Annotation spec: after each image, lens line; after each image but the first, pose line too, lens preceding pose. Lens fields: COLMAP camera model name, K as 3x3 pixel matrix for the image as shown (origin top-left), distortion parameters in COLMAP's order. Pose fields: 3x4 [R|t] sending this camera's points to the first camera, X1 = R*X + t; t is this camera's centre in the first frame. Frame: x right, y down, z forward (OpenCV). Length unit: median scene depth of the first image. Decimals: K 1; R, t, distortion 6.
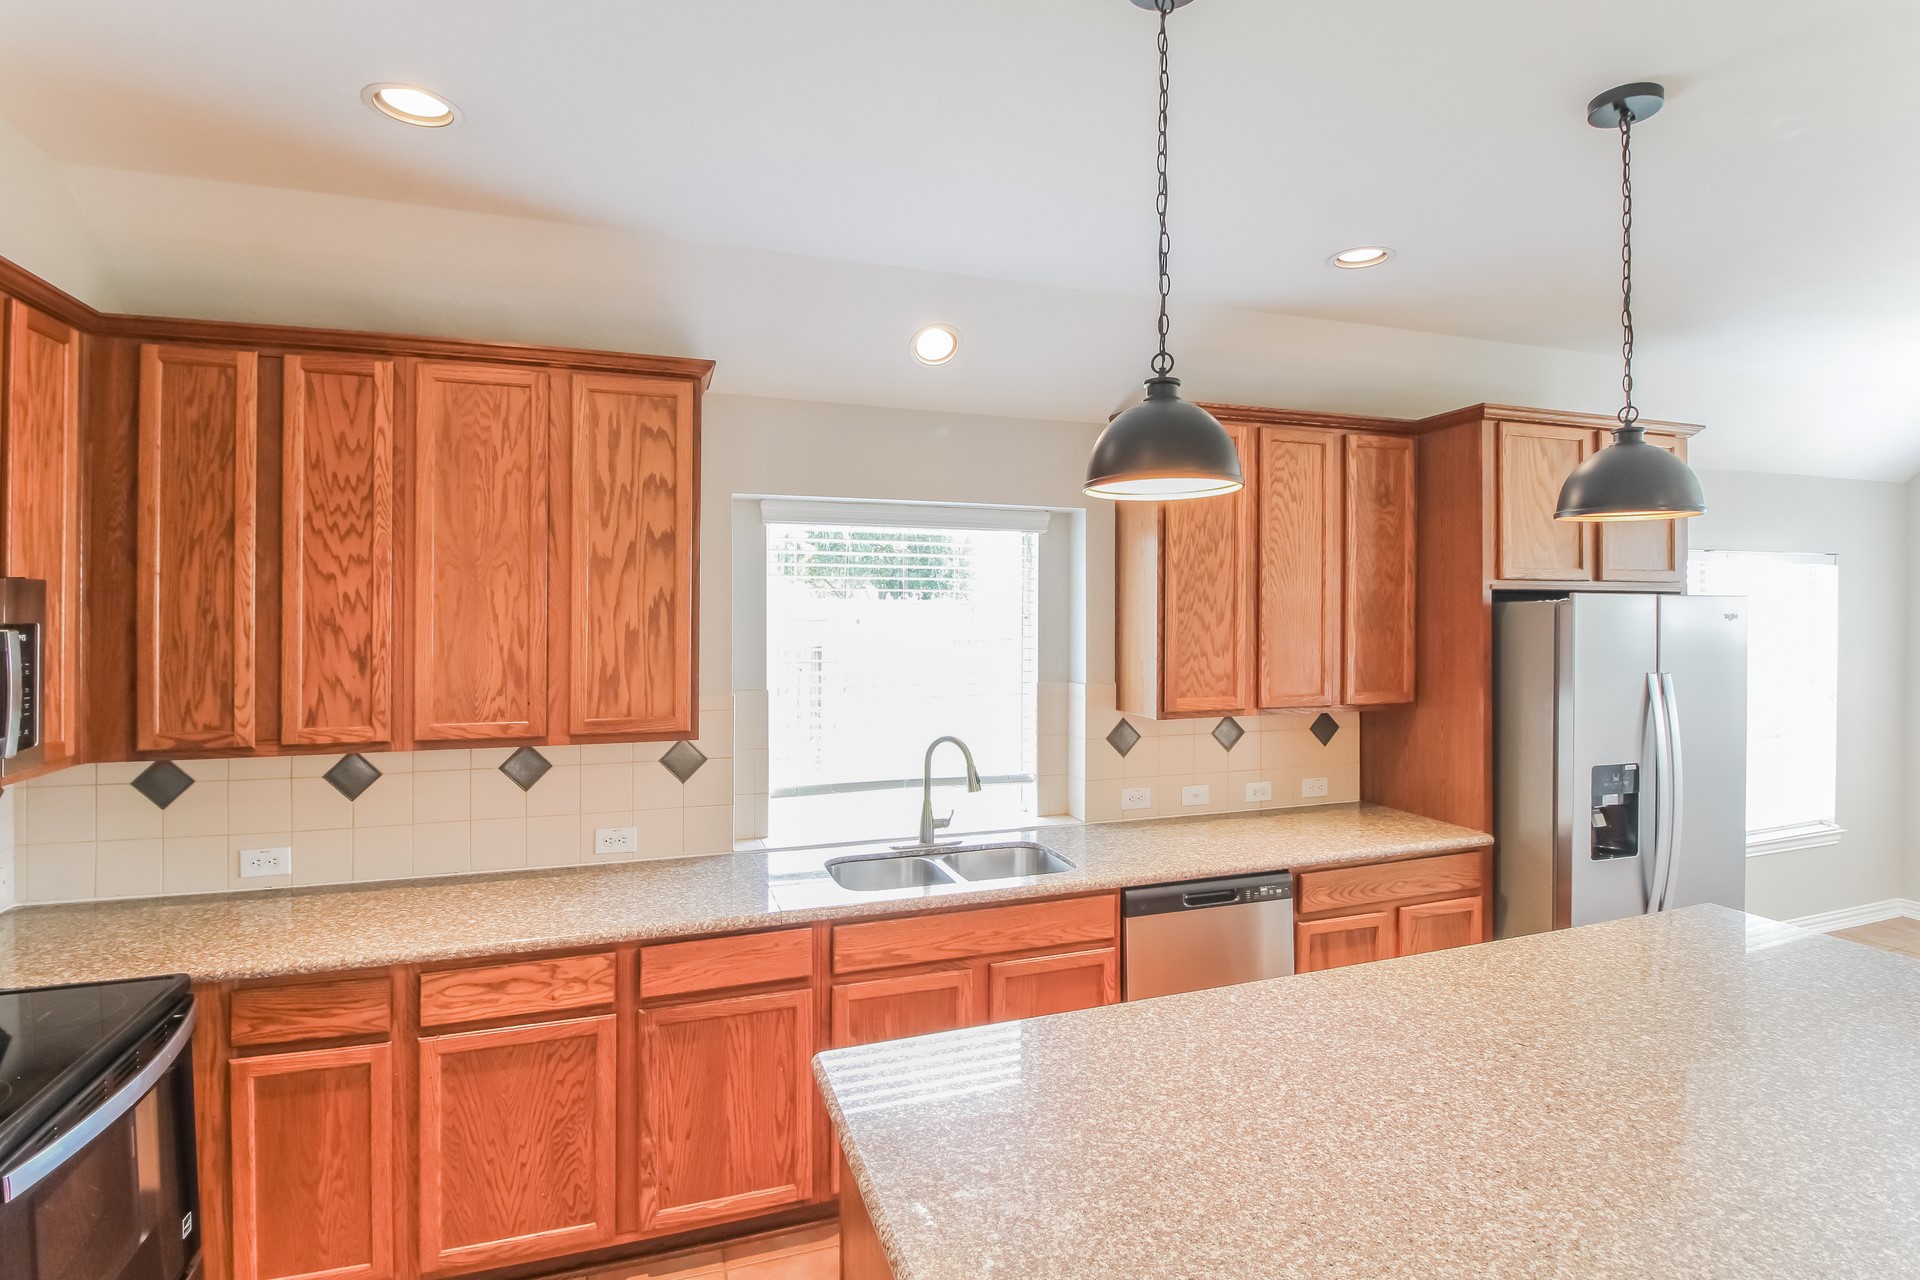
lens RADIAL K [[968.6, 0, 950.4], [0, 968.6, 607.7], [0, 0, 1]] dist [-0.005055, -0.006755]
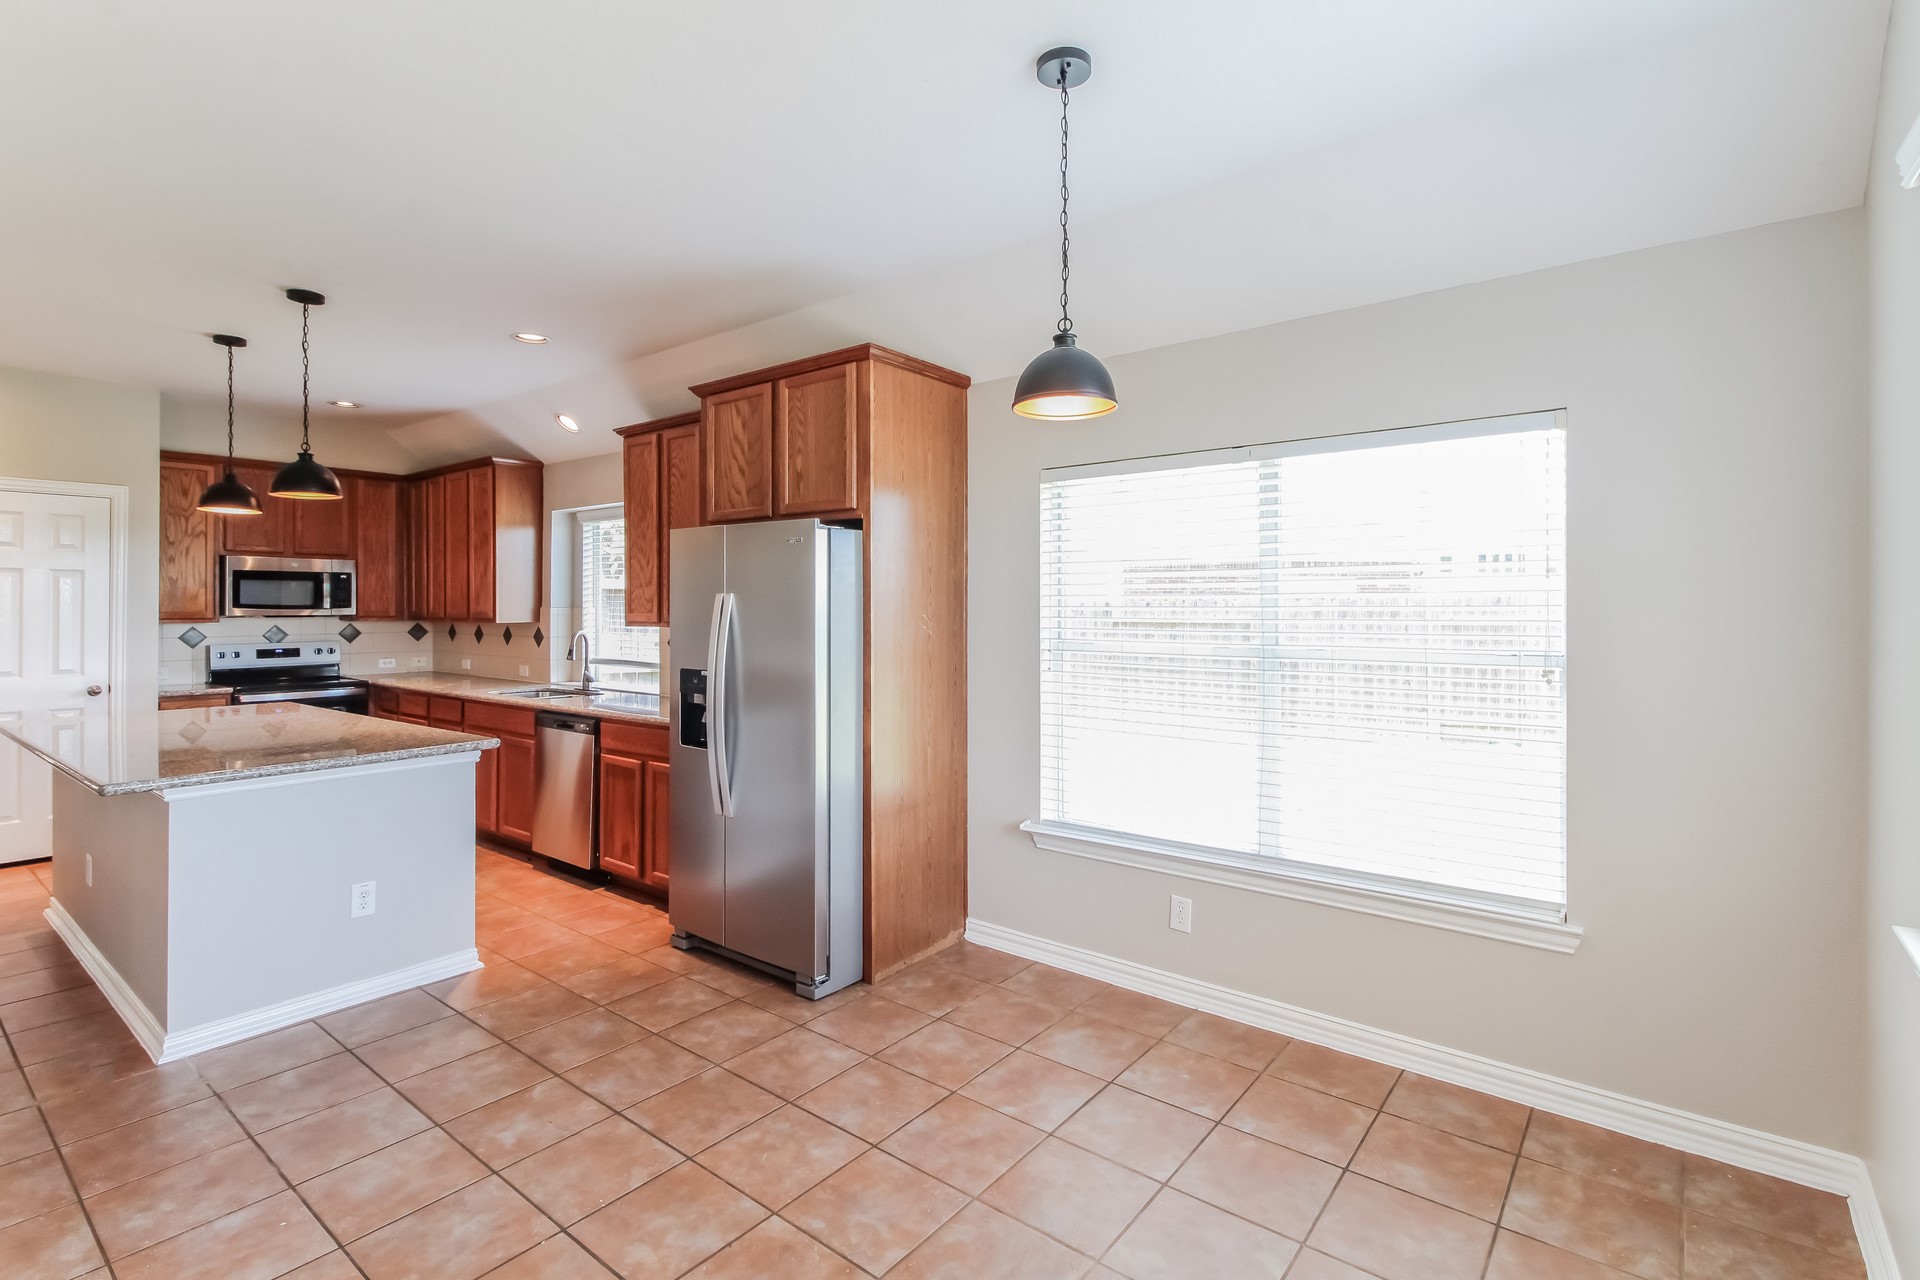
lens RADIAL K [[897.9, 0, 942.3], [0, 897.9, 603.5], [0, 0, 1]] dist [0.014100, -0.003956]
pose [[0.523249, -0.003008, -0.852174, 1.939063], [-0.001070, 0.999991, -0.004187, 0.091388], [0.852179, 0.003103, 0.523241, 0.726124]]
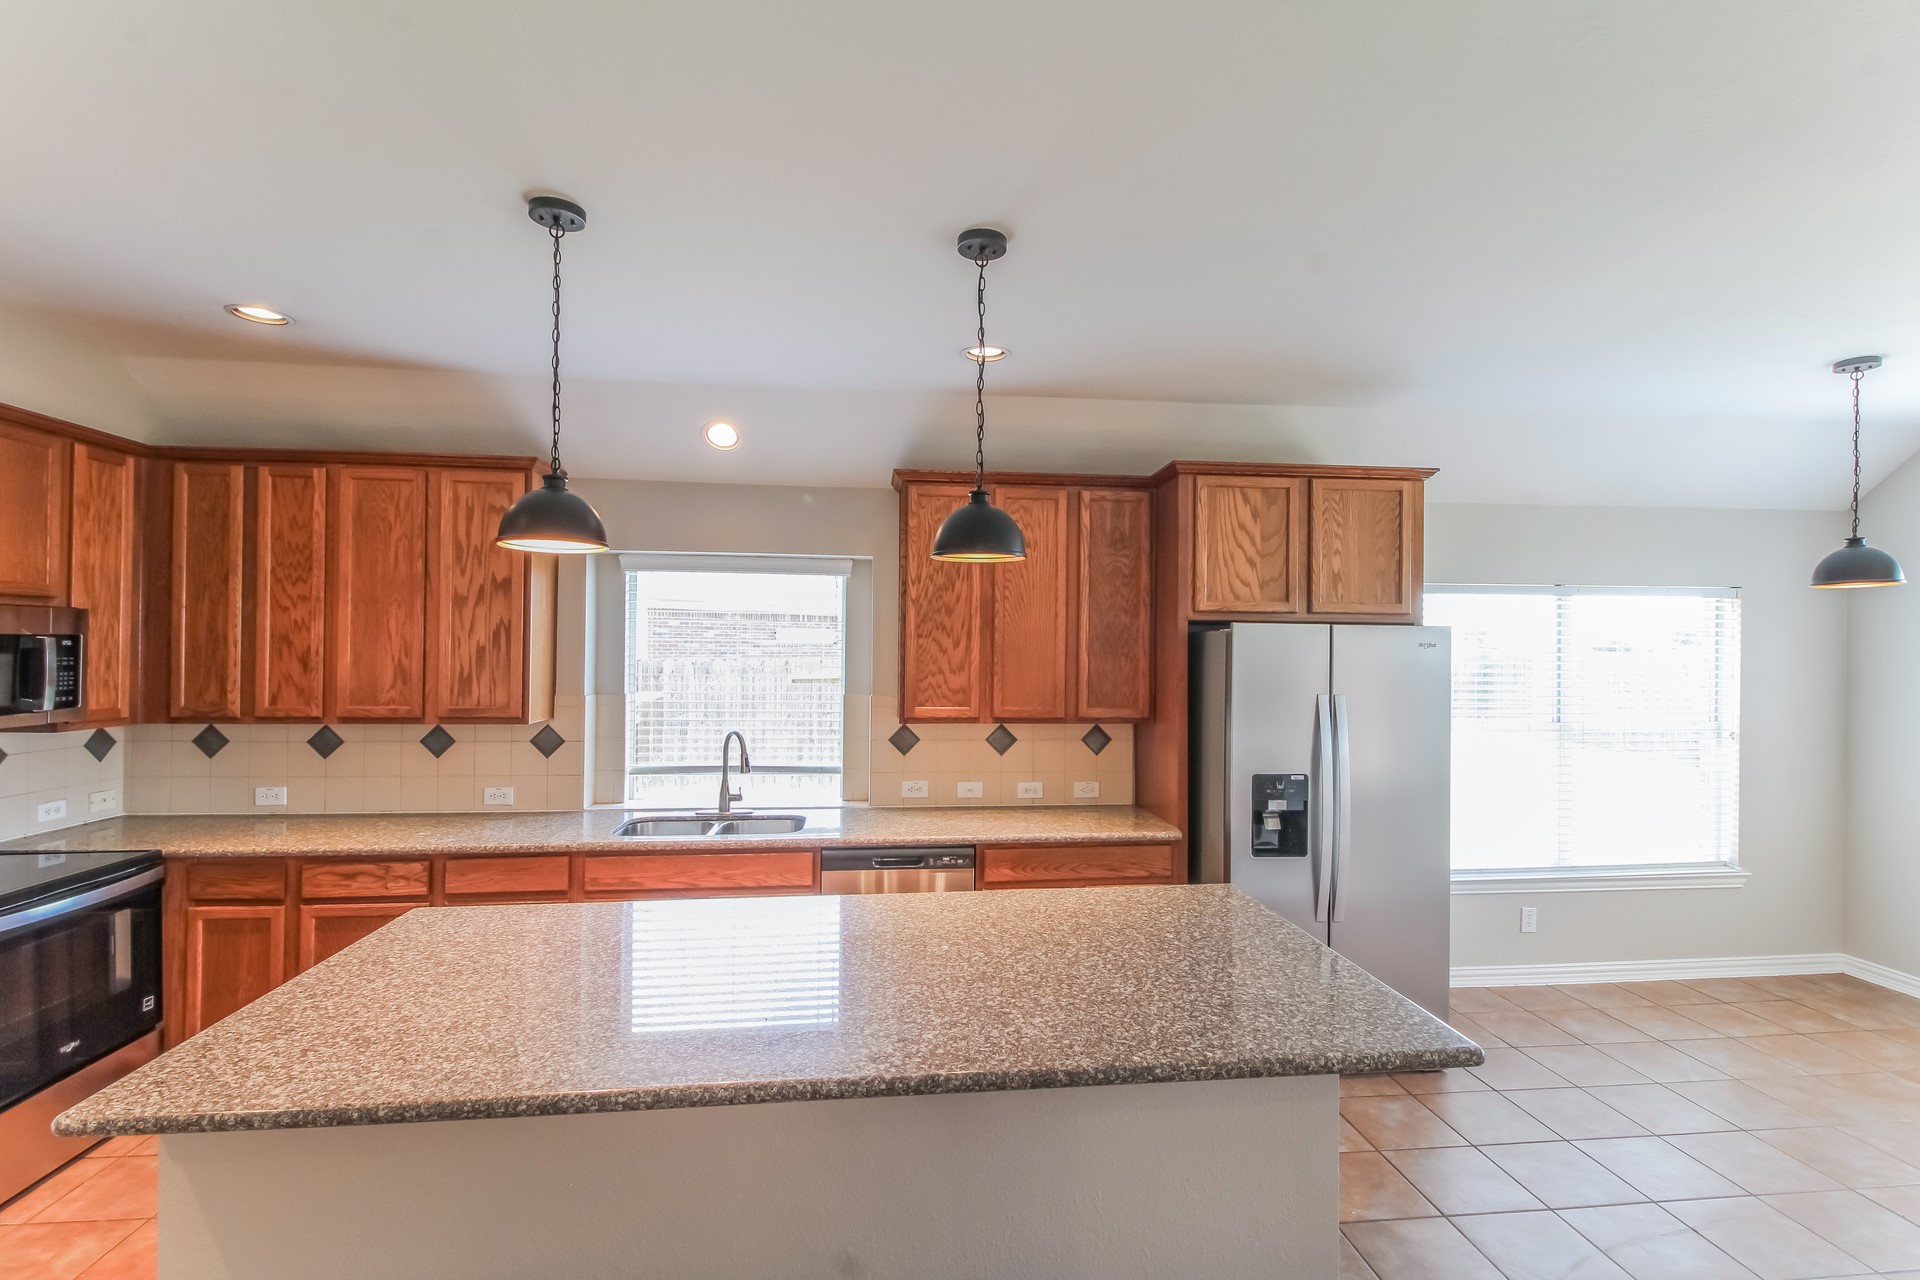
lens RADIAL K [[897.9, 0, 953.3], [0, 897.9, 642.9], [0, 0, 1]] dist [0.014100, -0.003956]
pose [[0.972442, 0.006318, -0.233059, 0.603810], [-0.007628, 0.999960, -0.004718, 0.017322], [0.233019, 0.006366, 0.972451, -0.129108]]
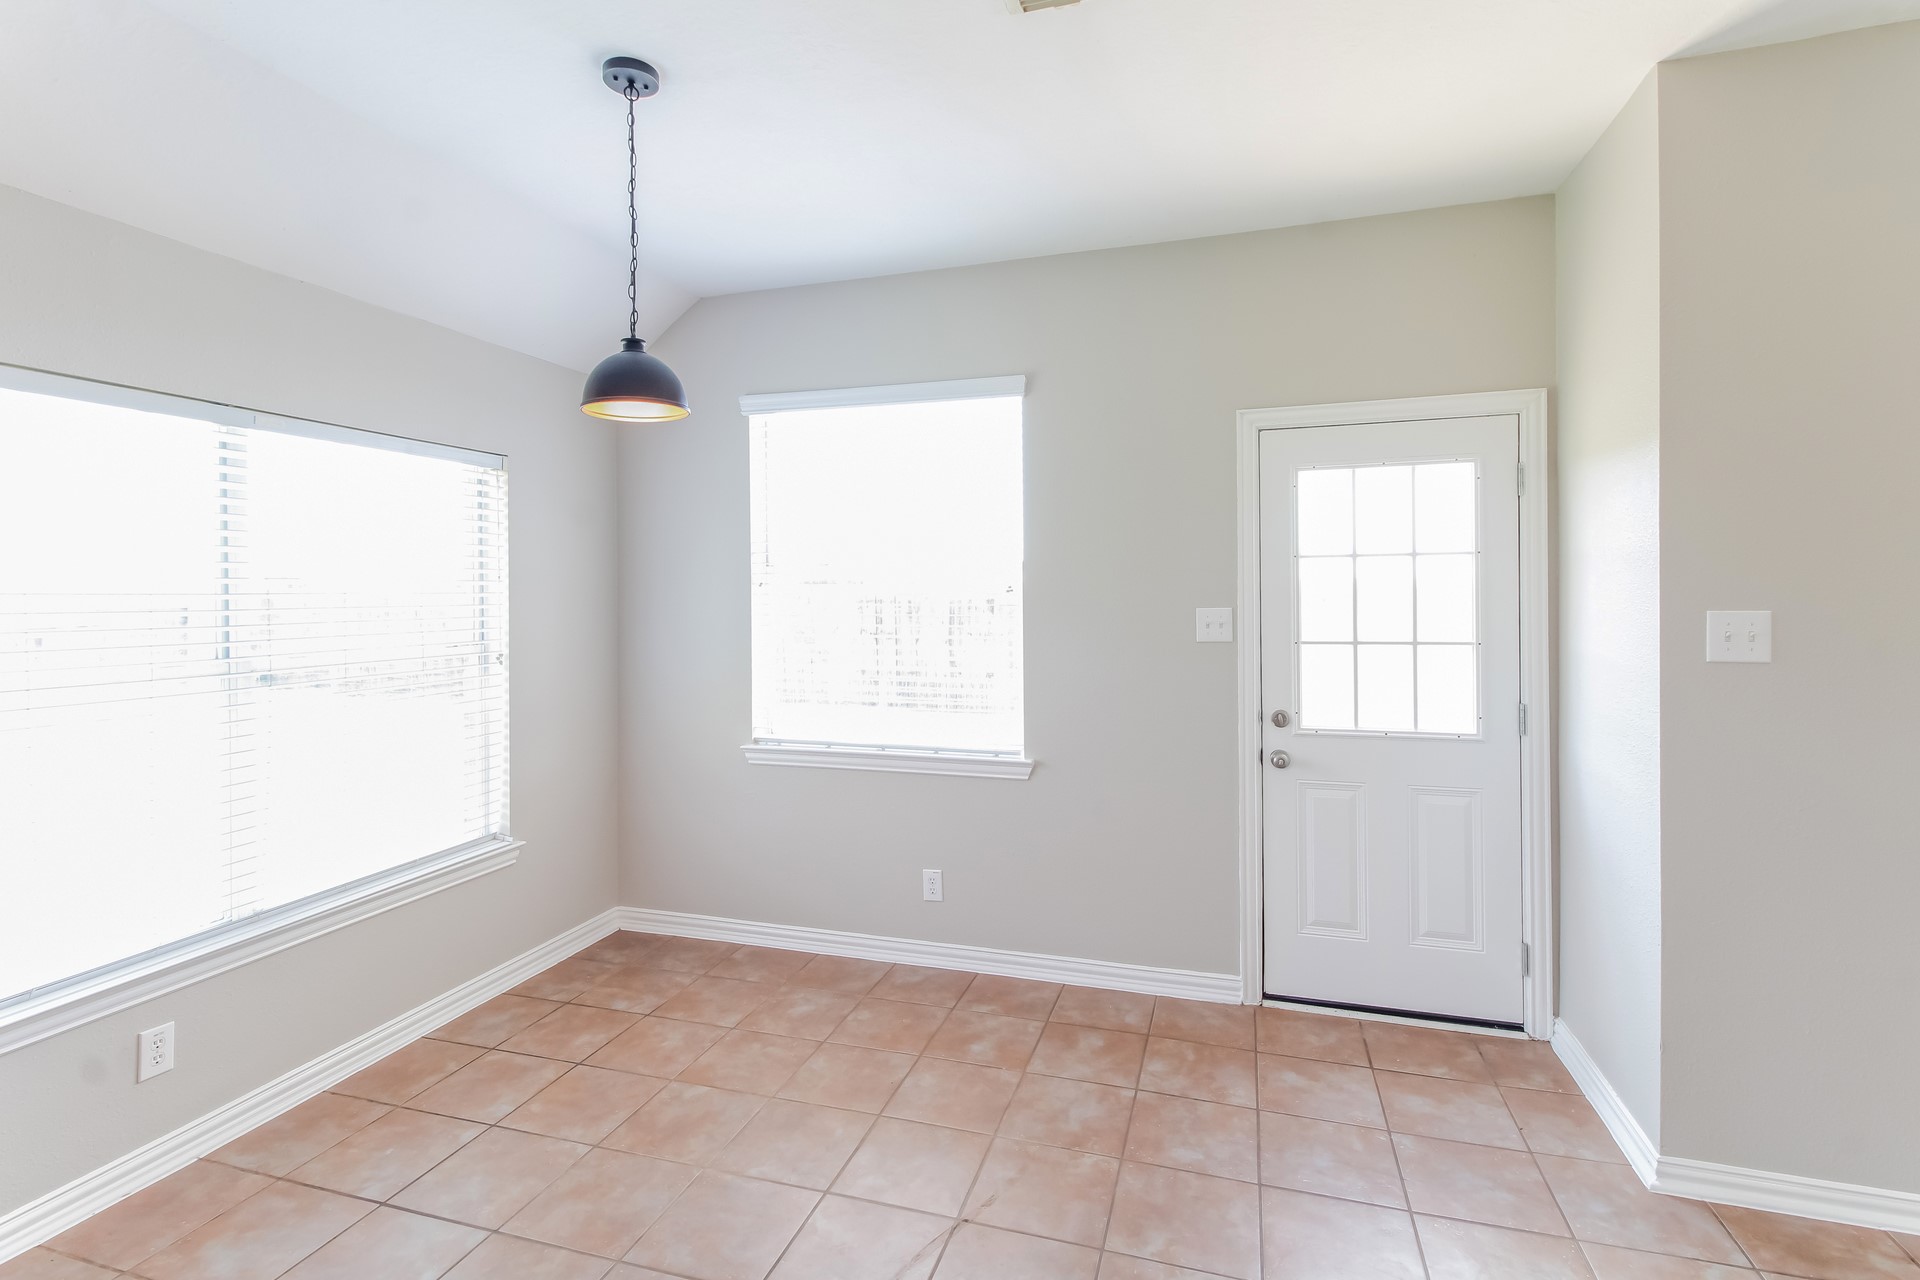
lens RADIAL K [[897.9, 0, 976.9], [0, 897.9, 602.6], [0, 0, 1]] dist [0.014100, -0.003956]
pose [[0.593200, -0.011853, 0.804968, 0.981394], [0.011092, 0.999917, 0.006550, 0.085984], [-0.804979, 0.005043, 0.593283, 0.531933]]
